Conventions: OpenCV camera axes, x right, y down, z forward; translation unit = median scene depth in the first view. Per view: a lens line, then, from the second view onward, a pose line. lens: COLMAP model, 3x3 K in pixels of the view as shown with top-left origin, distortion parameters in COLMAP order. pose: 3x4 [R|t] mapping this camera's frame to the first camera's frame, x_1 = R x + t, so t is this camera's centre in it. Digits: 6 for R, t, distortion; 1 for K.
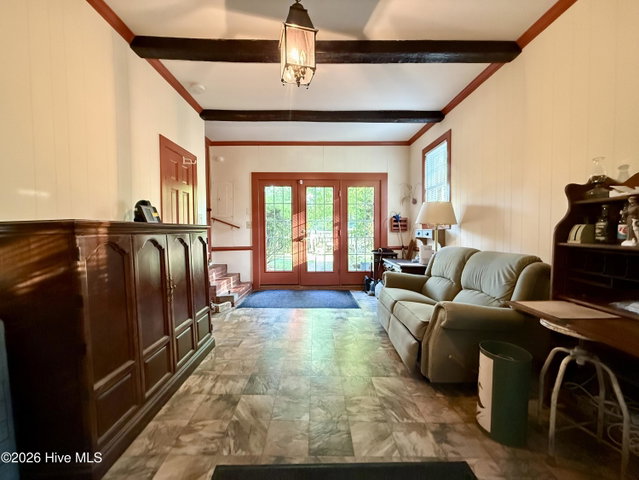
lens RADIAL K [[253.7, 0, 317.0], [0, 253.7, 240.6], [0, 0, 1]] dist [0.000339, -0.000141]
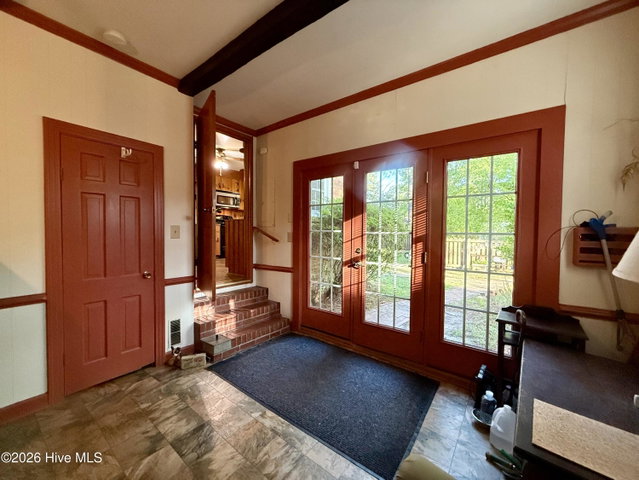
lens RADIAL K [[253.7, 0, 318.3], [0, 253.7, 239.9], [0, 0, 1]] dist [0.000339, -0.000141]
pose [[0.789109, 0.031526, -0.613443, 0.227665], [-0.038627, 0.999252, 0.001665, -0.057933], [0.613037, 0.022381, 0.789737, 0.492042]]
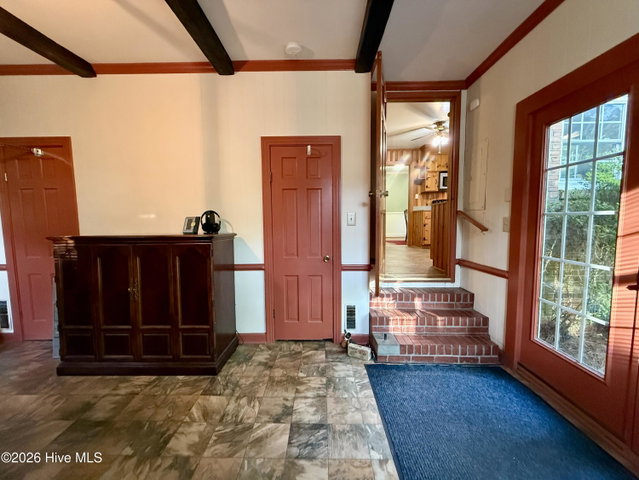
lens RADIAL K [[253.7, 0, 317.9], [0, 253.7, 239.6], [0, 0, 1]] dist [0.000339, -0.000141]
pose [[-0.023581, 0.086780, -0.995948, 0.201741], [-0.030862, 0.995687, 0.087488, -0.063774], [0.999245, 0.032800, -0.020801, 0.669018]]
